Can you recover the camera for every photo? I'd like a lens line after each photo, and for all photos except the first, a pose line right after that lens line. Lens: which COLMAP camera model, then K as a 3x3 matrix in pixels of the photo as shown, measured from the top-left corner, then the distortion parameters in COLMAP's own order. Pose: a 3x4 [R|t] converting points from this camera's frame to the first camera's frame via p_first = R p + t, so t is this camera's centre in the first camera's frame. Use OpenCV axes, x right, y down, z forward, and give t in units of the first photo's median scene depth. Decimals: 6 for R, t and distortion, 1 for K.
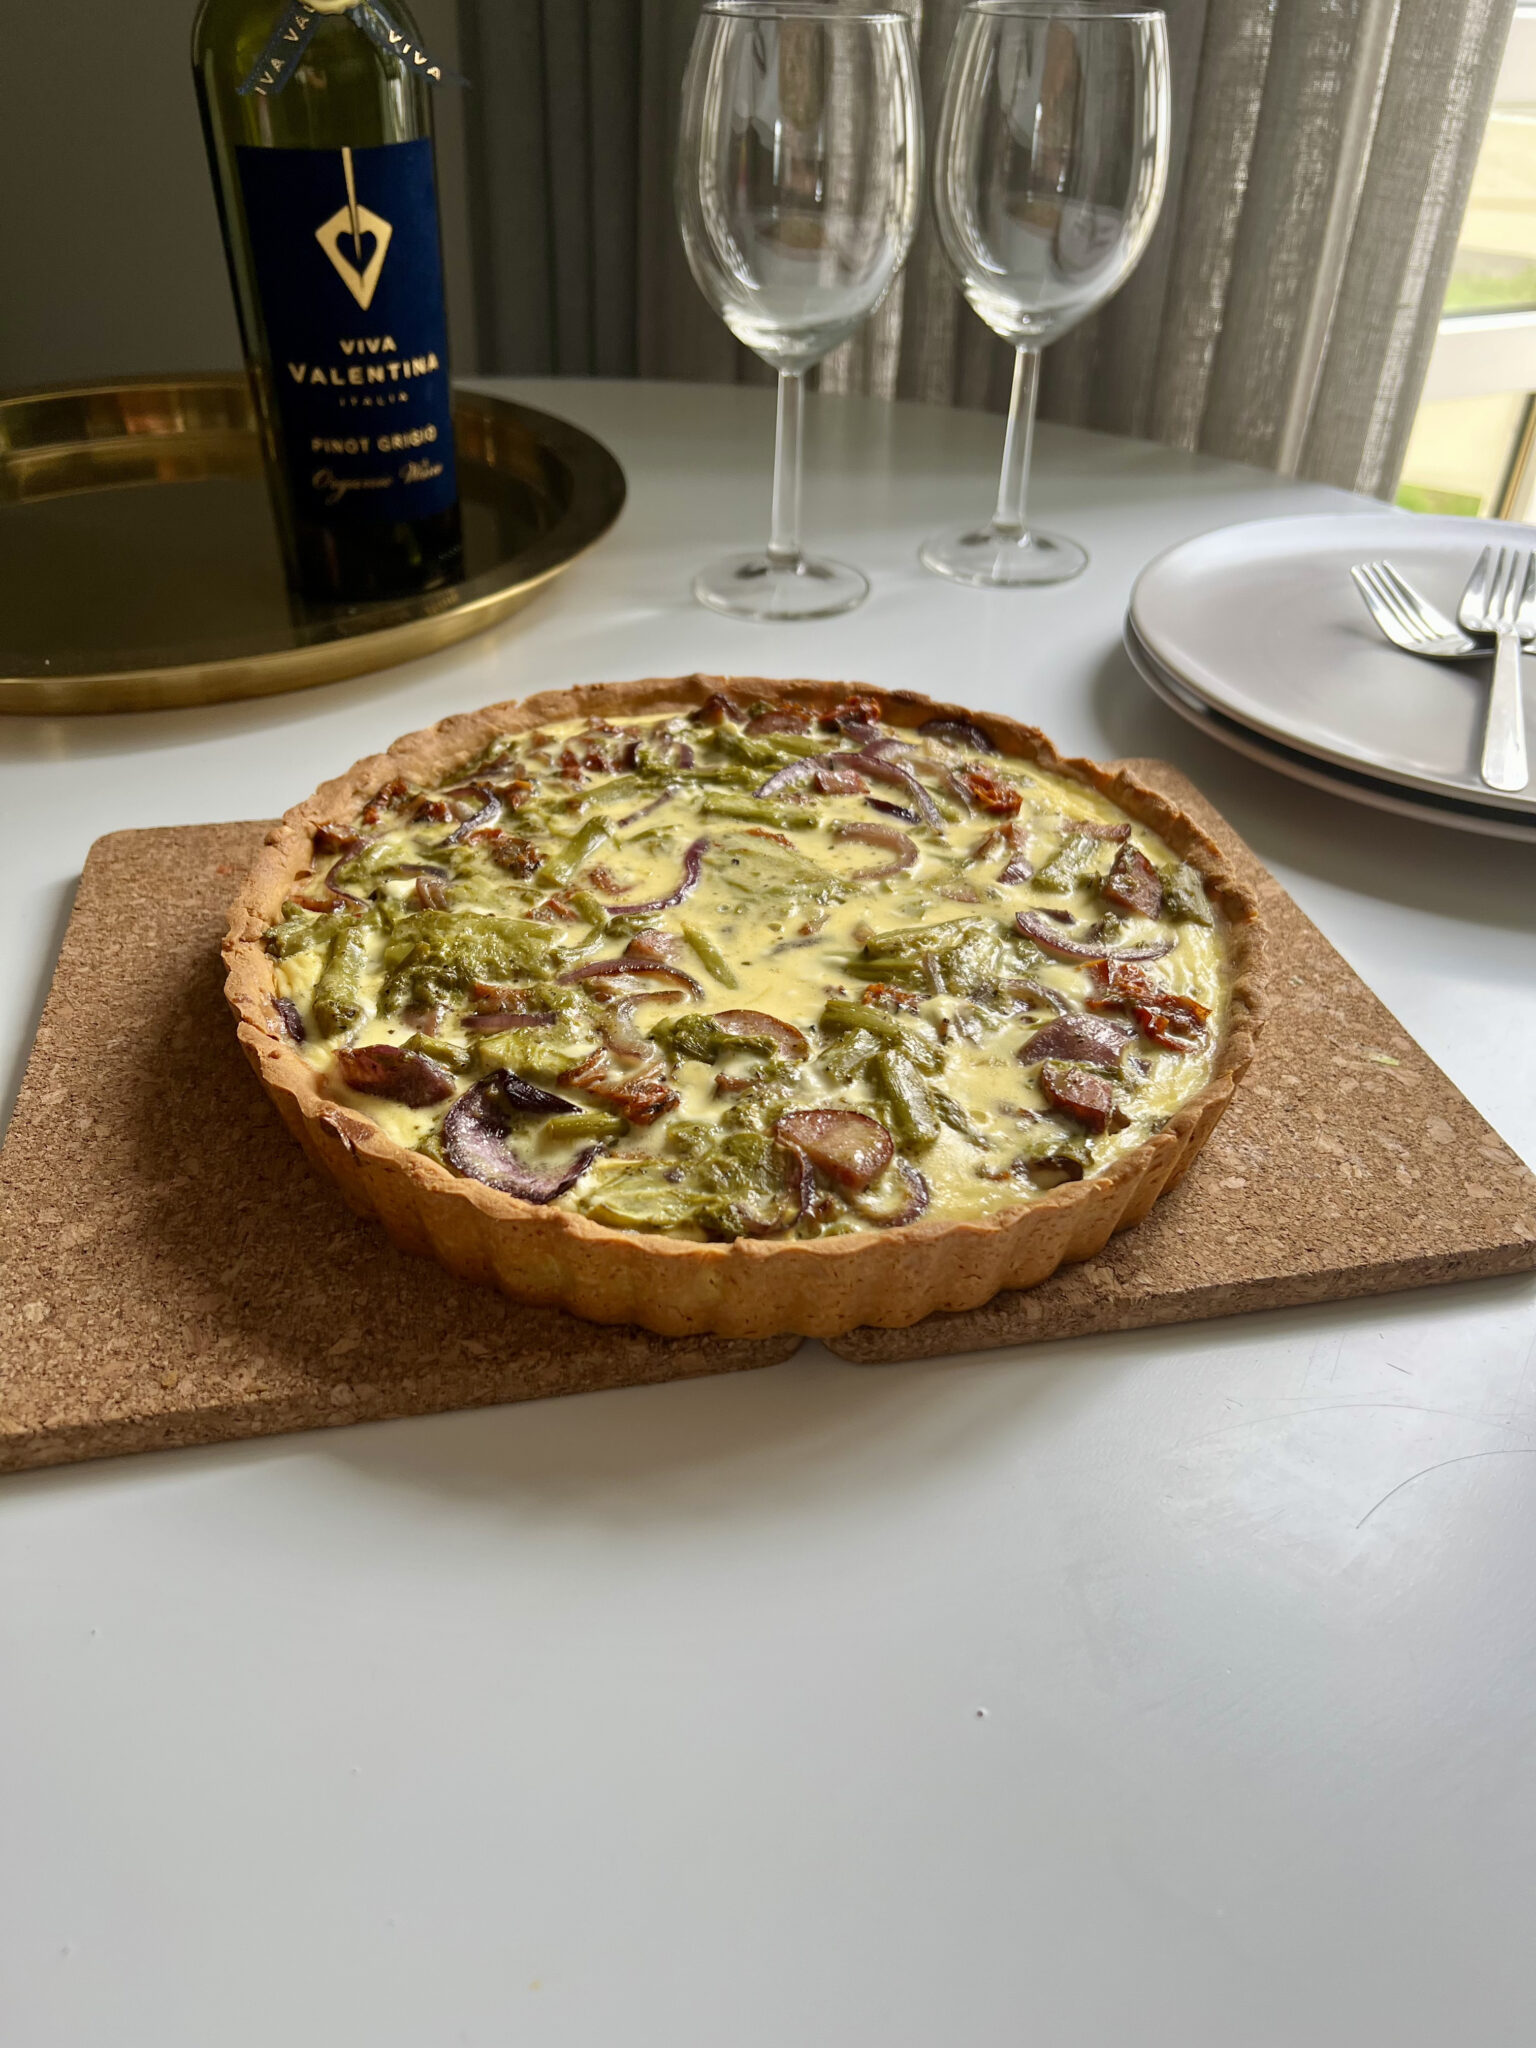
lens RADIAL K [[1540.1, 0, 768.0], [0, 1540.1, 1024.0], [0, 0, 1]] dist [0.180530, -0.510433]
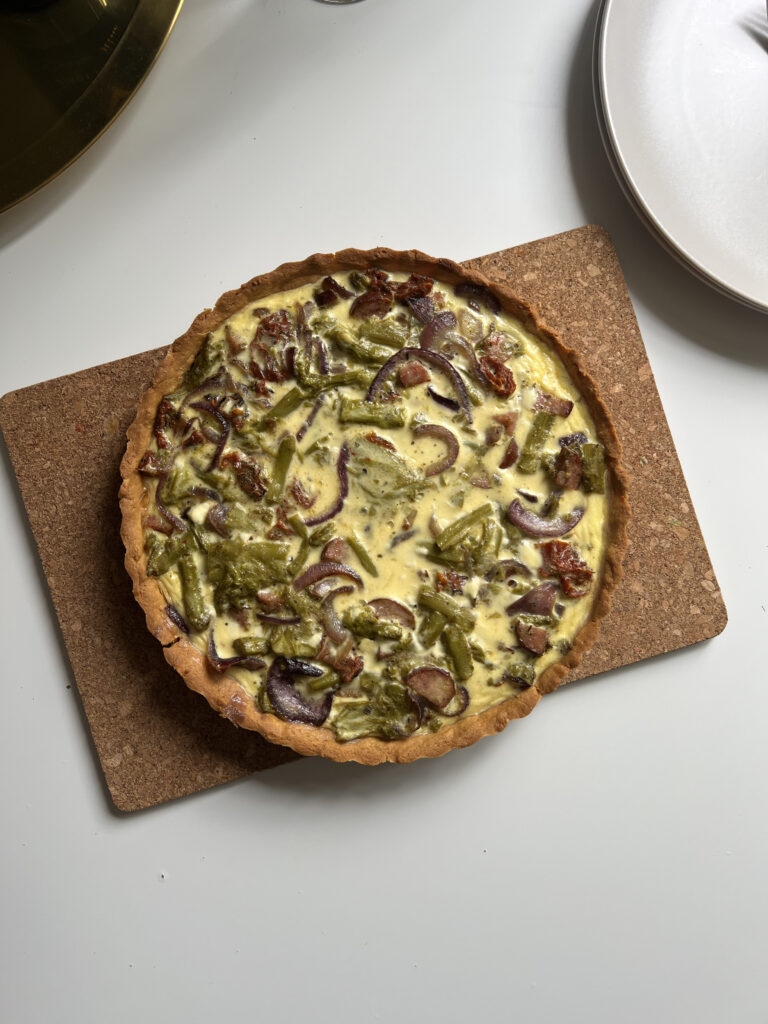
lens RADIAL K [[770.1, 0, 384.0], [0, 770.1, 512.0], [0, 0, 1]] dist [0.180530, -0.510433]
pose [[0.995125, -0.098605, 0.001516, -0.004023], [0.058998, 0.607584, 0.792061, -0.895701], [-0.079022, -0.788111, 0.610440, 0.401189]]
